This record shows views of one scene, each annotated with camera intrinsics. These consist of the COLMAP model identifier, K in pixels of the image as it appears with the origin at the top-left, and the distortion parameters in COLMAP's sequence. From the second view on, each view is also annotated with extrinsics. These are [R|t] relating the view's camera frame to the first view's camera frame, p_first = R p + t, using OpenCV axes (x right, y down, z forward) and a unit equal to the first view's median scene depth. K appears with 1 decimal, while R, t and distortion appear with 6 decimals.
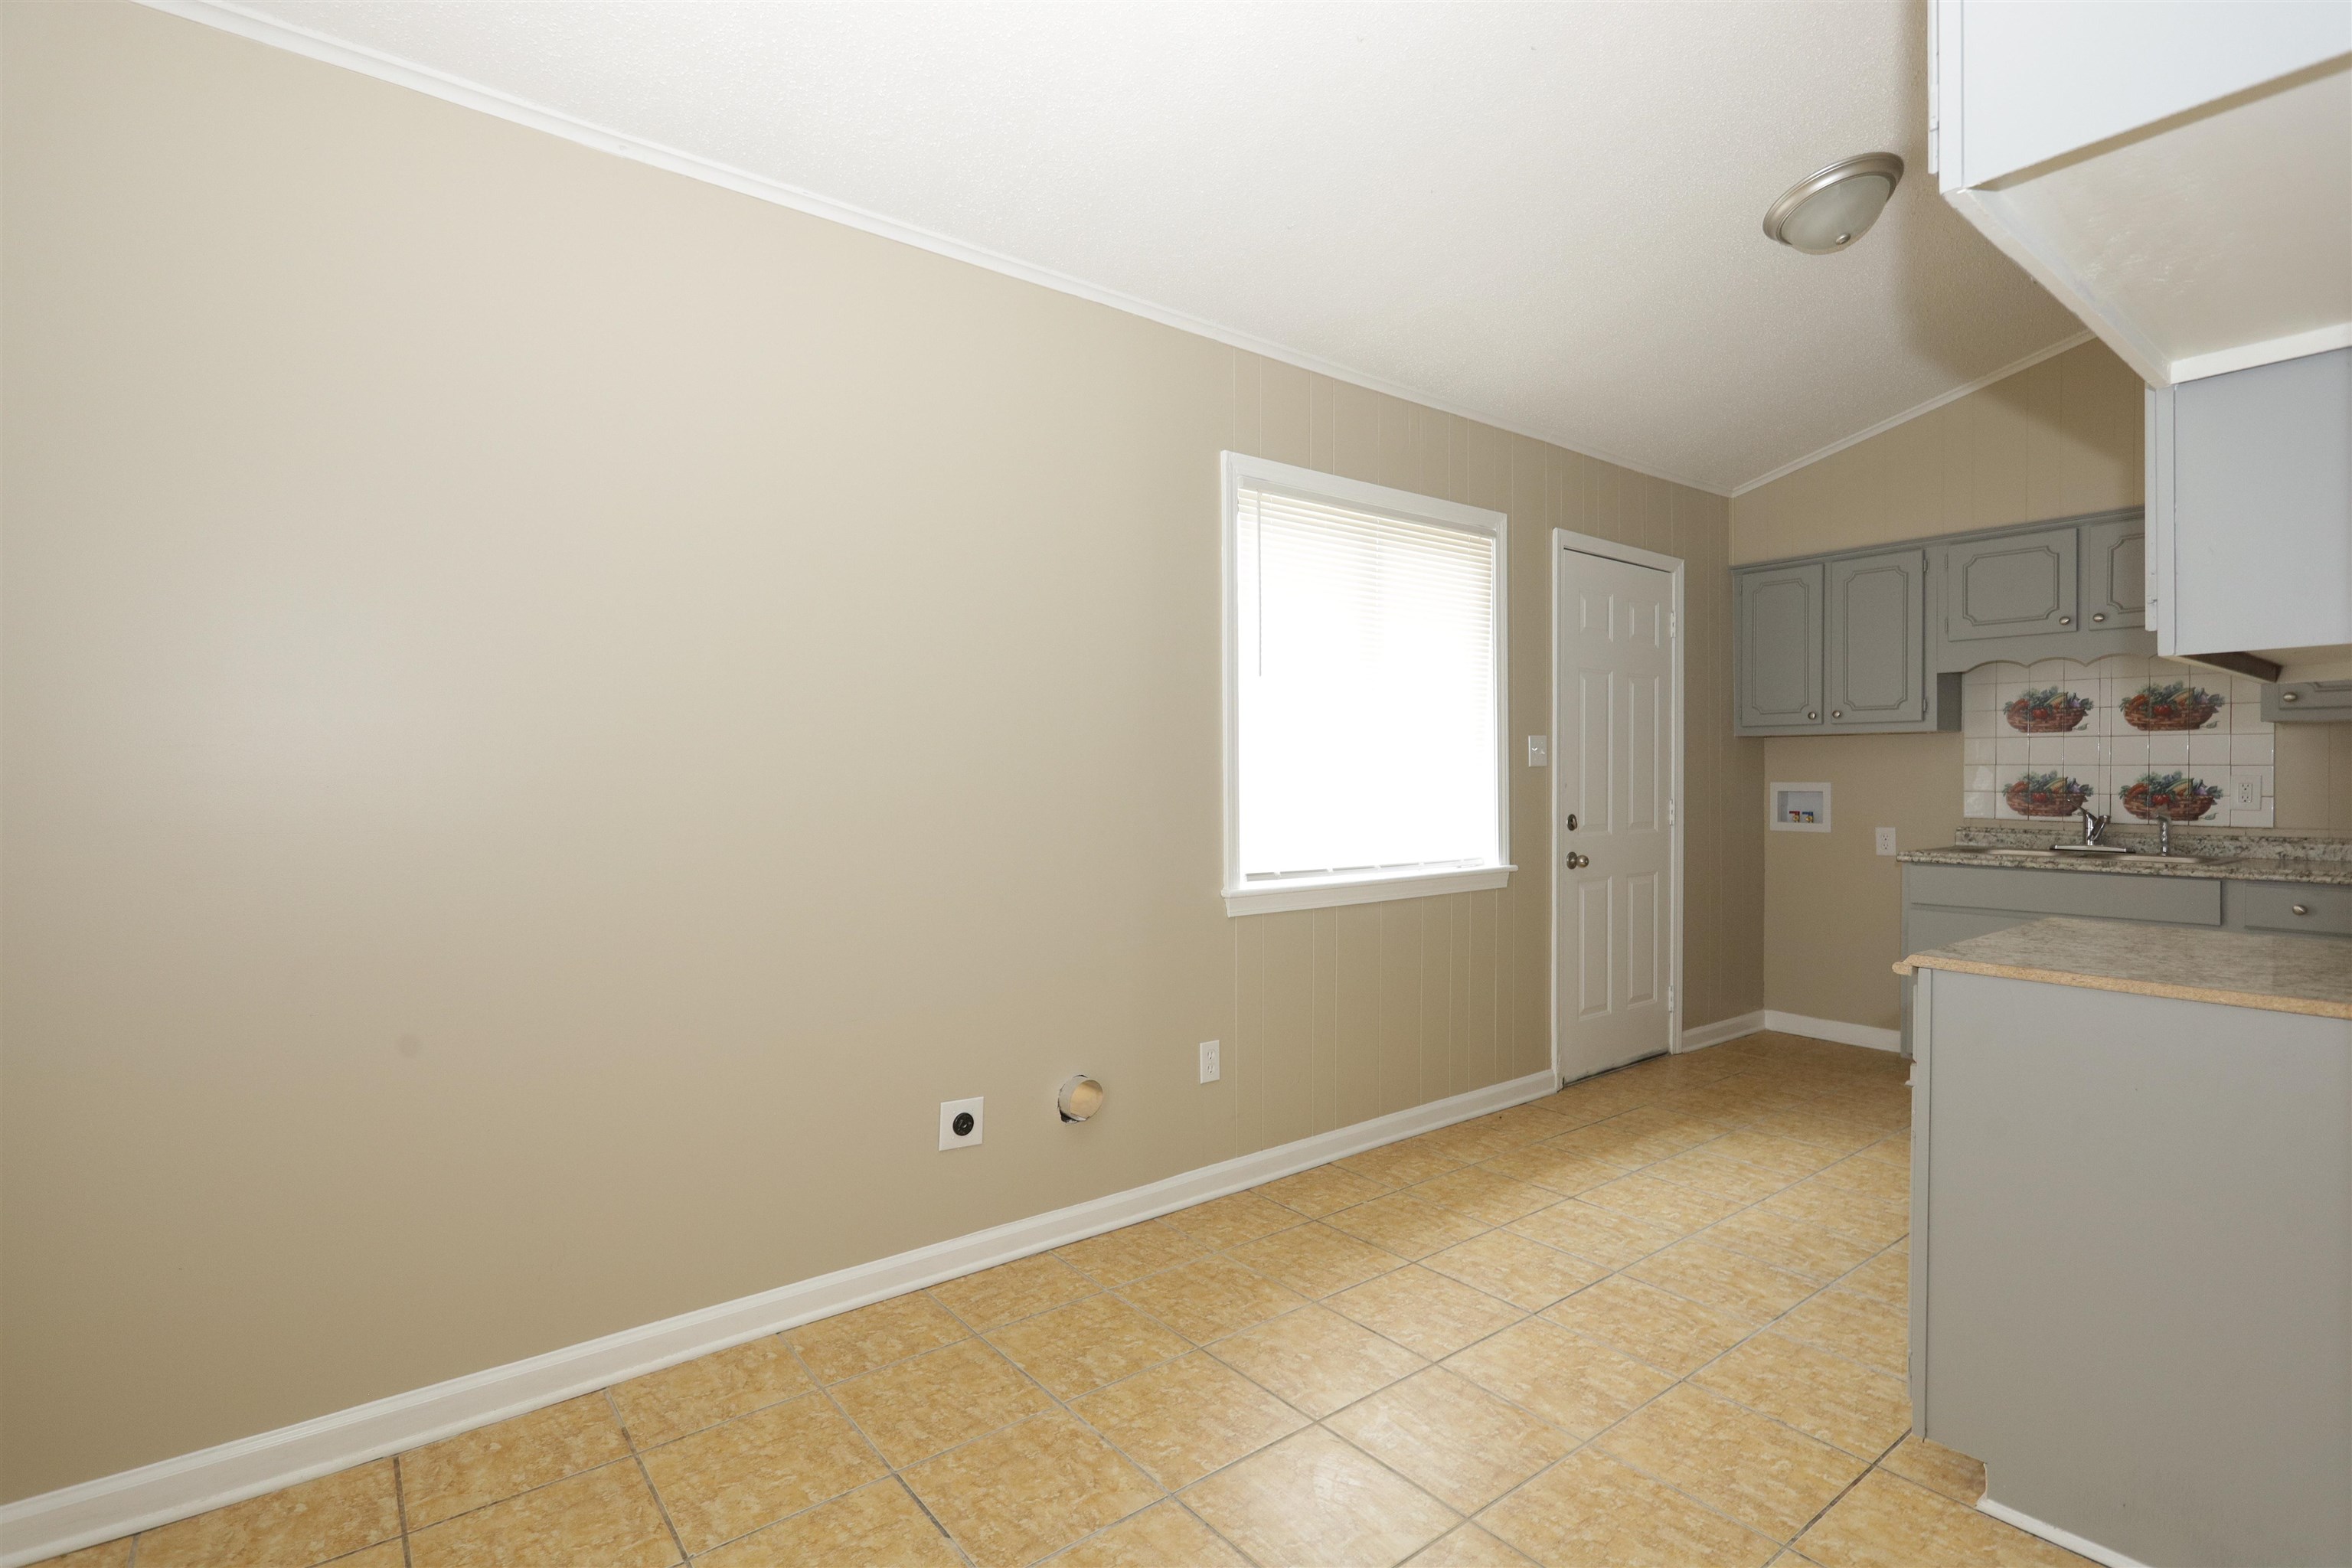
lens RADIAL K [[1111.9, 0, 1162.0], [0, 1111.9, 783.7], [0, 0, 1]] dist [-0.008458, 0.000688]
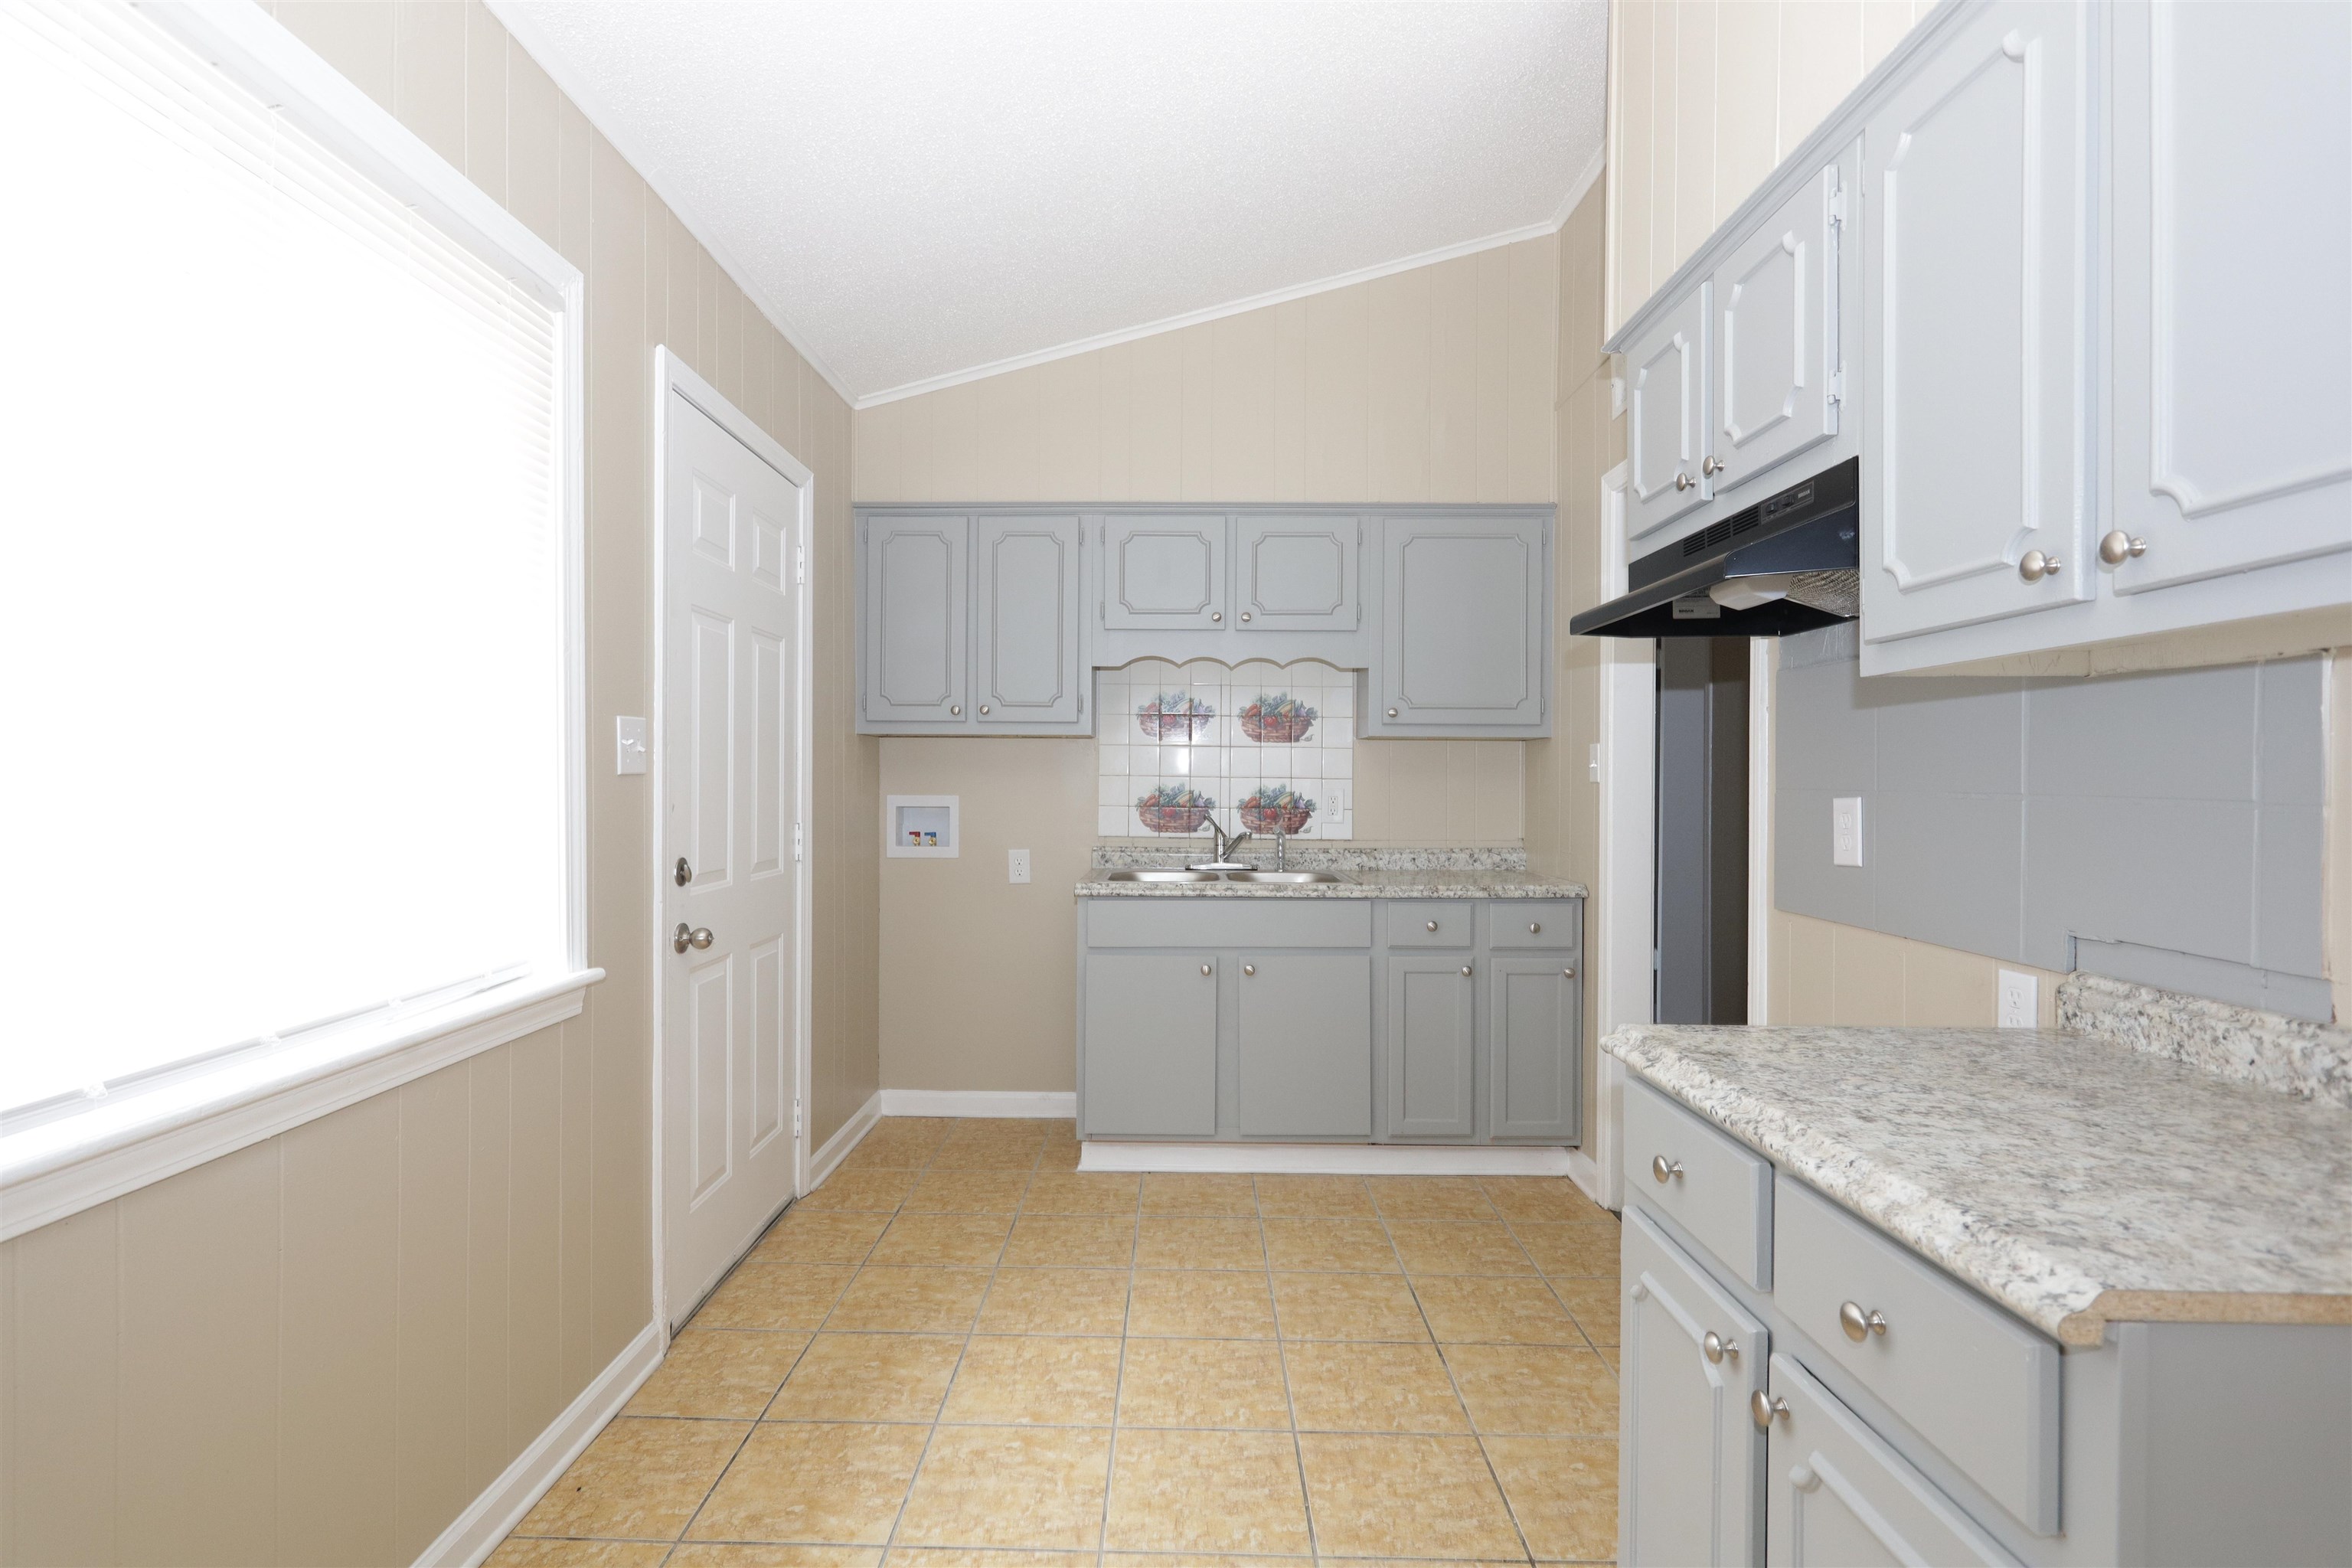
lens RADIAL K [[1111.9, 0, 1162.0], [0, 1111.9, 783.7], [0, 0, 1]] dist [-0.008458, 0.000688]
pose [[0.622648, 0.001568, 0.782501, 0.075997], [0.000344, 0.999997, -0.002278, -0.009289], [-0.782502, 0.001687, 0.622646, 0.454577]]
